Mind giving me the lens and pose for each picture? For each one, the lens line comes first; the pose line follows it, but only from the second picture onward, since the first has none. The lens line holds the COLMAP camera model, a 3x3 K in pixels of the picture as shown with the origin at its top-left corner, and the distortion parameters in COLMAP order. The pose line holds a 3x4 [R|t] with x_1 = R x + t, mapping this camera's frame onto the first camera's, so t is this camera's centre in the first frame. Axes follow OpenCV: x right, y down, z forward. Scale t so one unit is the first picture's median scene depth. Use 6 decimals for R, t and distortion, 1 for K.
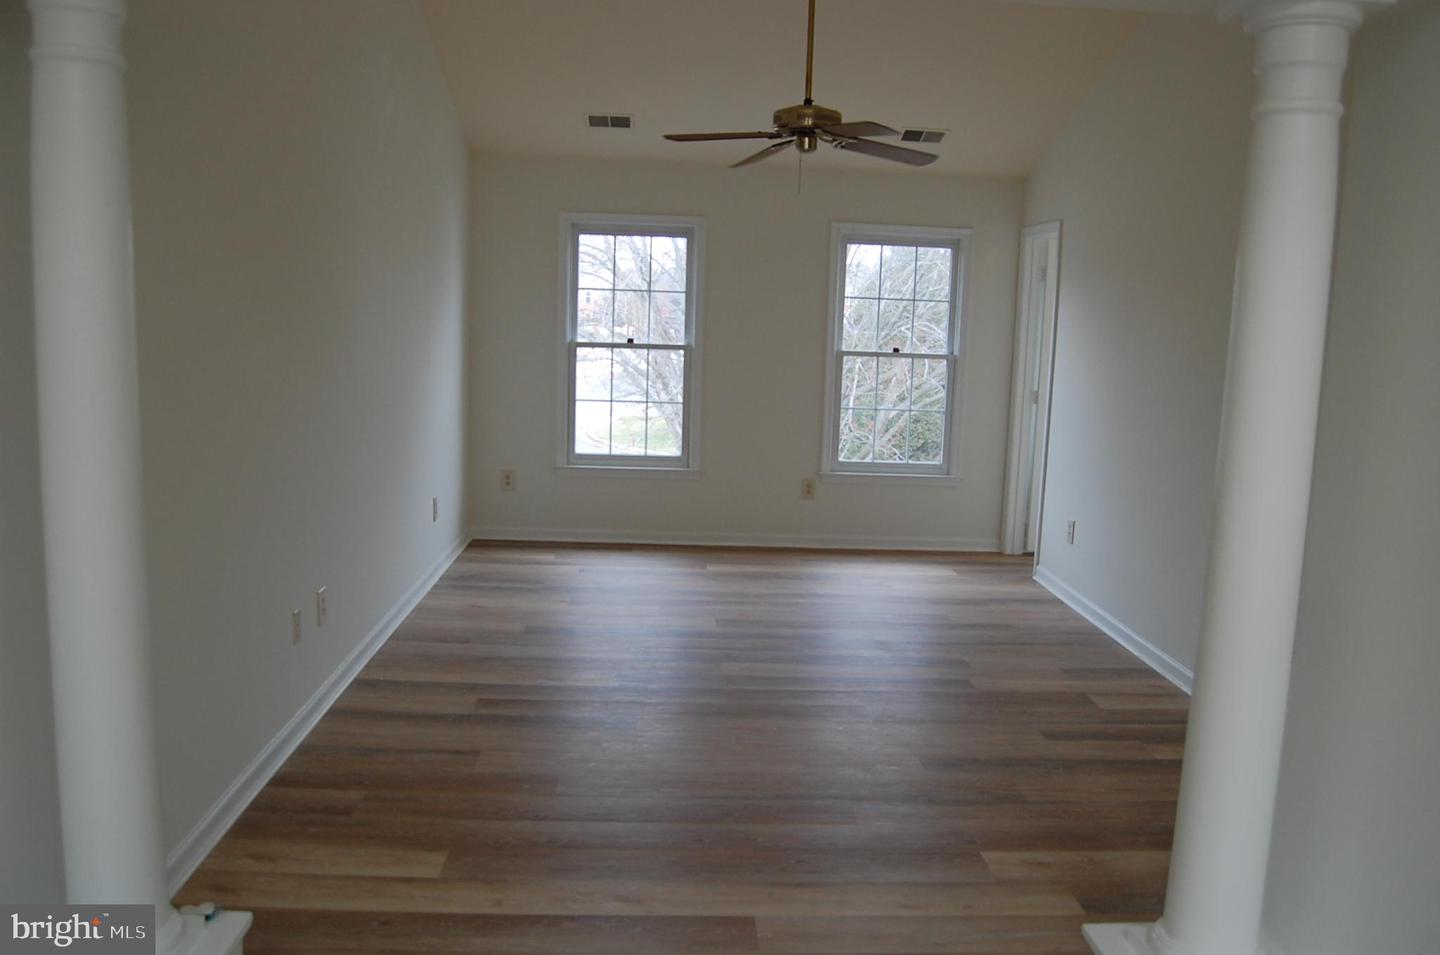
lens RADIAL K [[1136.5, 0, 720.4], [0, 1136.5, 475.6], [0, 0, 1]] dist [-0.084288, 0.033251]
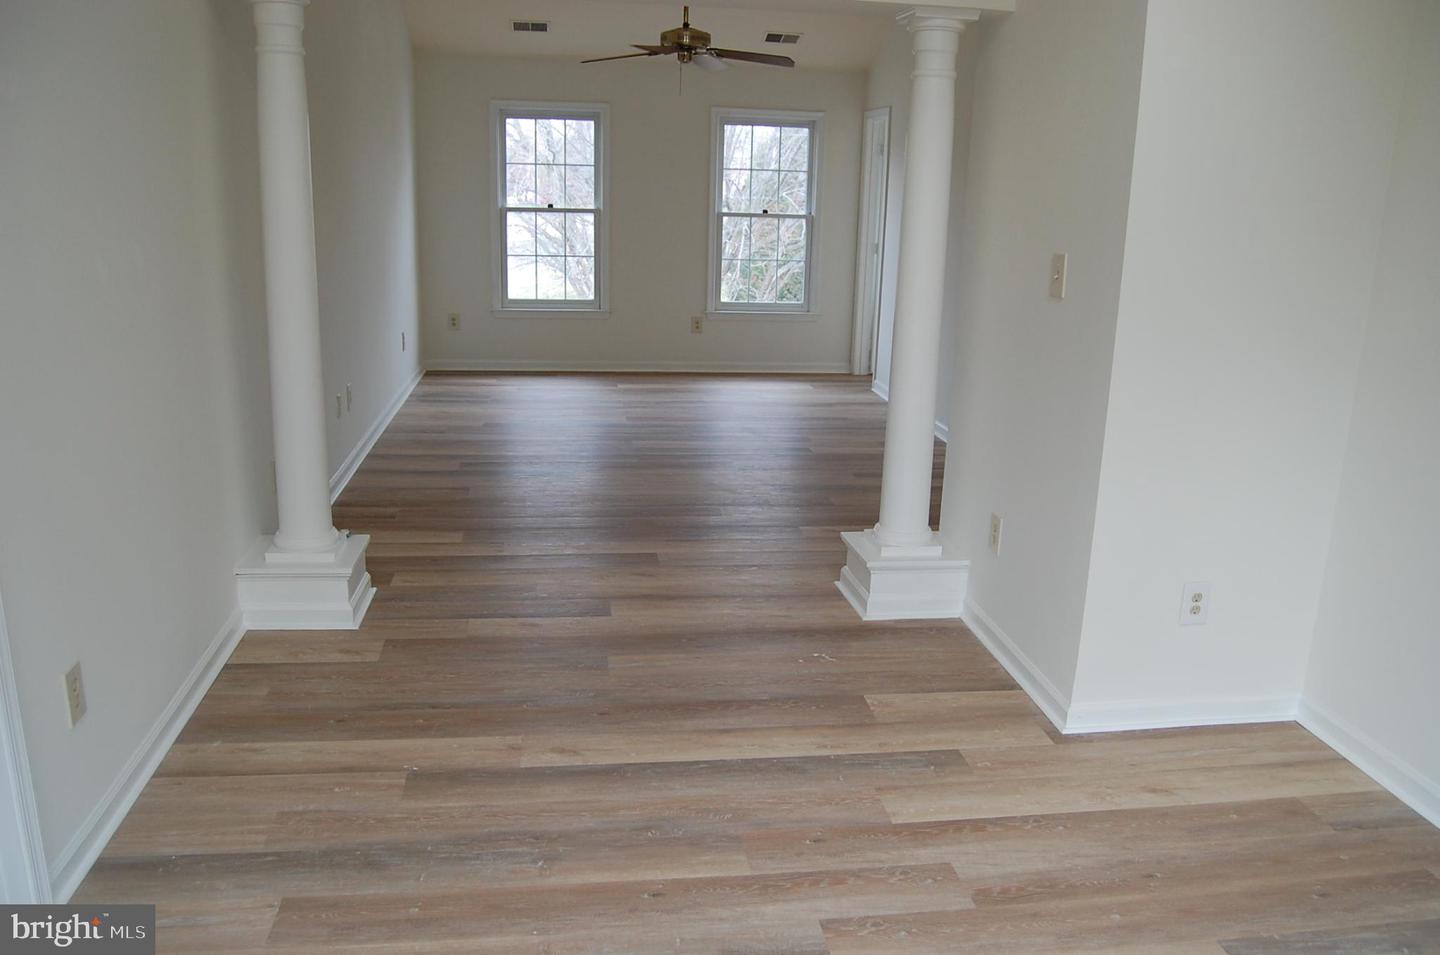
lens RADIAL K [[1136.5, 0, 722.5], [0, 1136.5, 471.1], [0, 0, 1]] dist [-0.084288, 0.033251]
pose [[0.995962, -0.026817, 0.085677, -0.006324], [0.017215, 0.993682, 0.110905, 0.037972], [-0.088110, -0.108983, 0.990131, -0.289313]]
